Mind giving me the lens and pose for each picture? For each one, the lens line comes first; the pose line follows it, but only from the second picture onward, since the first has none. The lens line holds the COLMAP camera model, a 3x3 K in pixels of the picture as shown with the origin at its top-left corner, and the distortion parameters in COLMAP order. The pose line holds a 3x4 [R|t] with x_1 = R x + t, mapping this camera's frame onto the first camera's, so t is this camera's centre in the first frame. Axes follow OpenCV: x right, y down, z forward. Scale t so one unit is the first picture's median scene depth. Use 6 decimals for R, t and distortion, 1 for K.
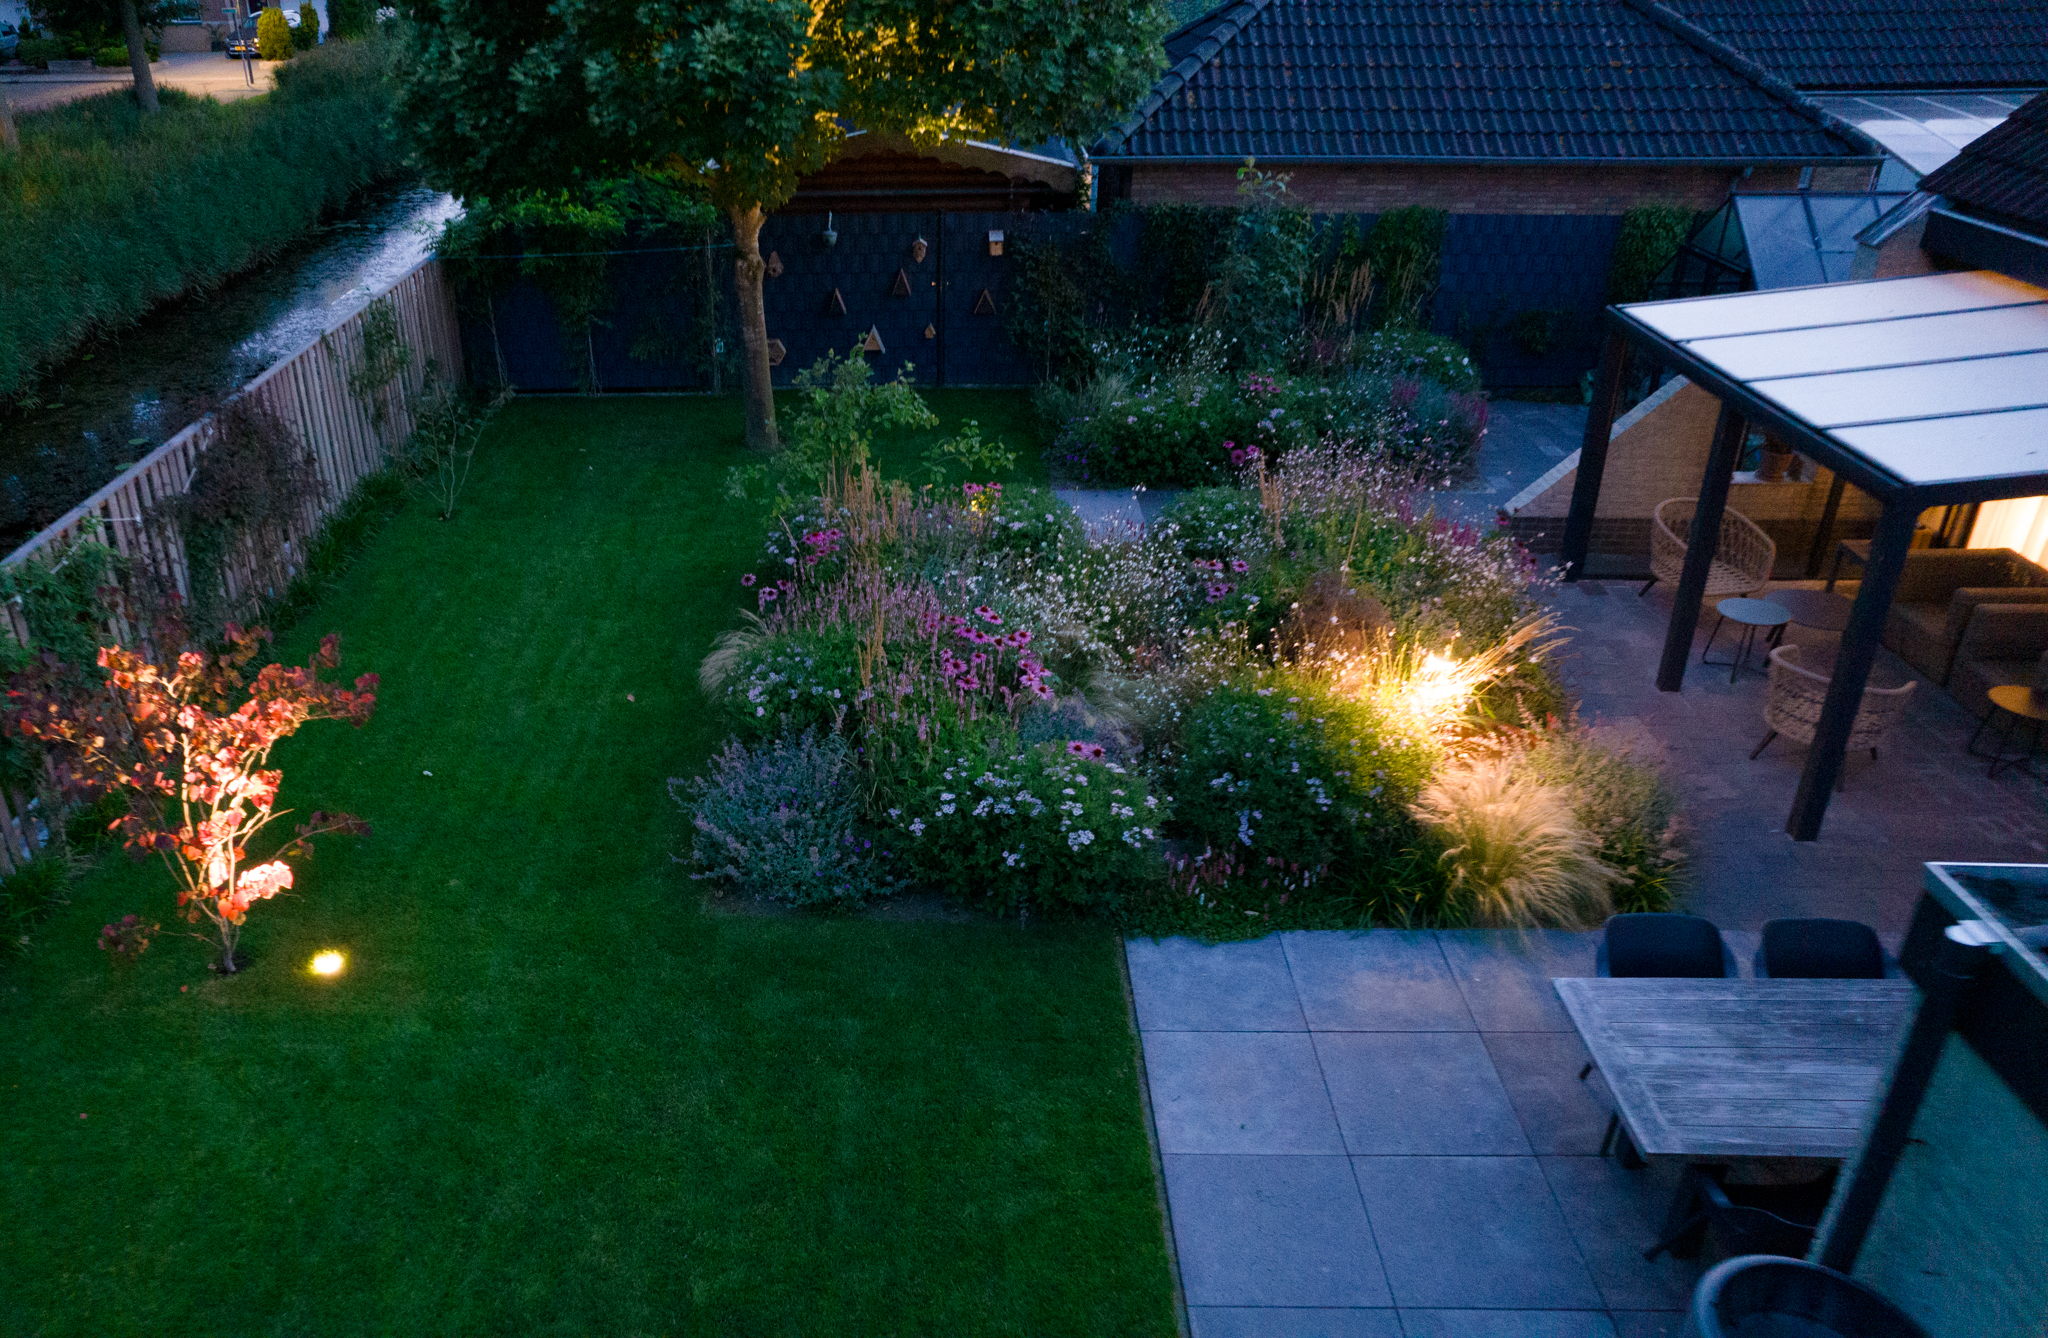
lens RADIAL K [[1504.5, 0, 1024.0], [0, 1504.5, 669.0], [0, 0, 1]] dist [-0.013026, 0.000842]
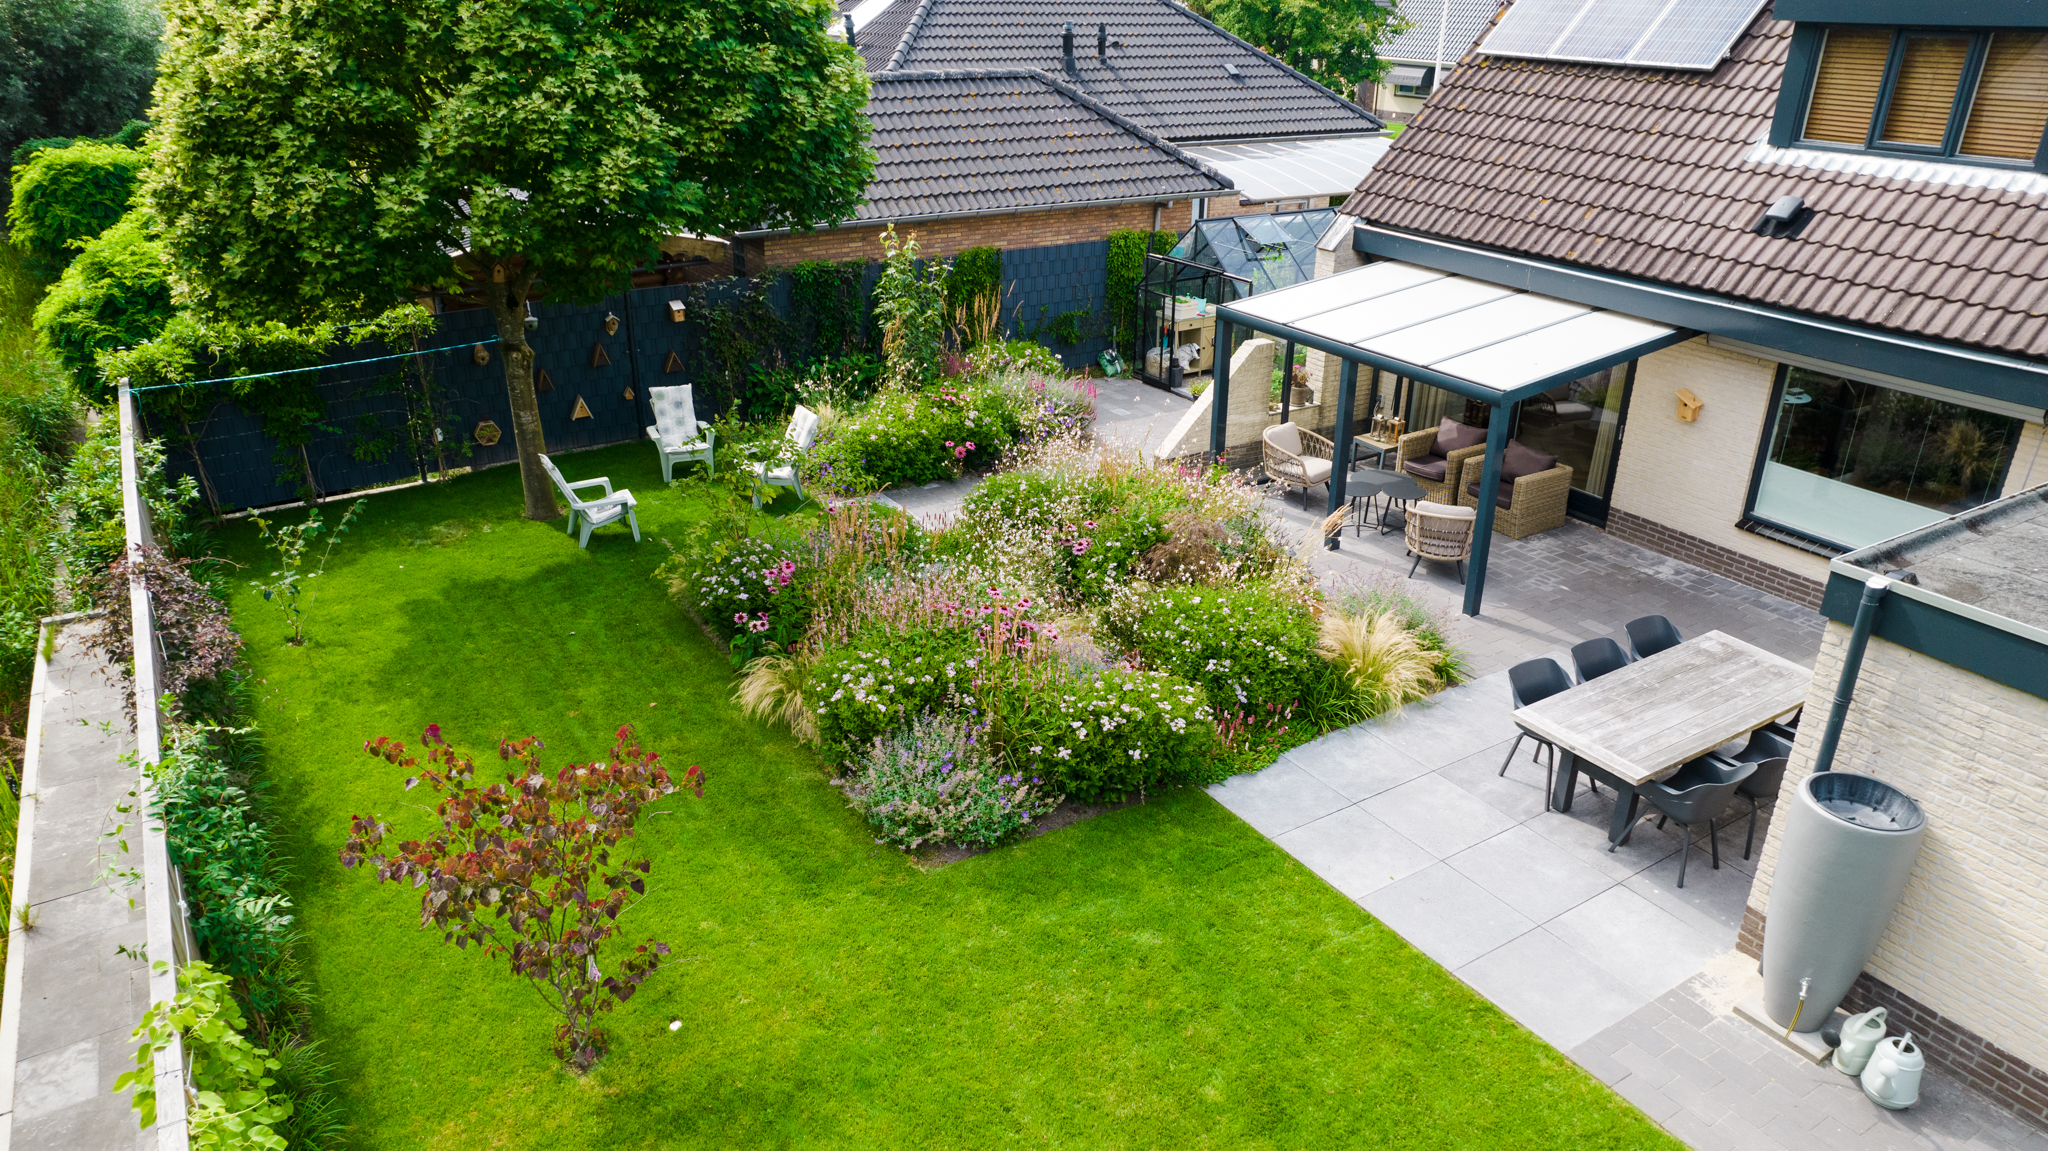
lens RADIAL K [[1325.7, 0, 1024.0], [0, 1325.7, 575.5], [0, 0, 1]] dist [0.003261, 0.000316]
pose [[0.833215, -0.210885, 0.511155, -0.643573], [0.233066, 0.972230, 0.021196, -0.076201], [-0.501430, 0.101472, 0.859227, 0.007043]]
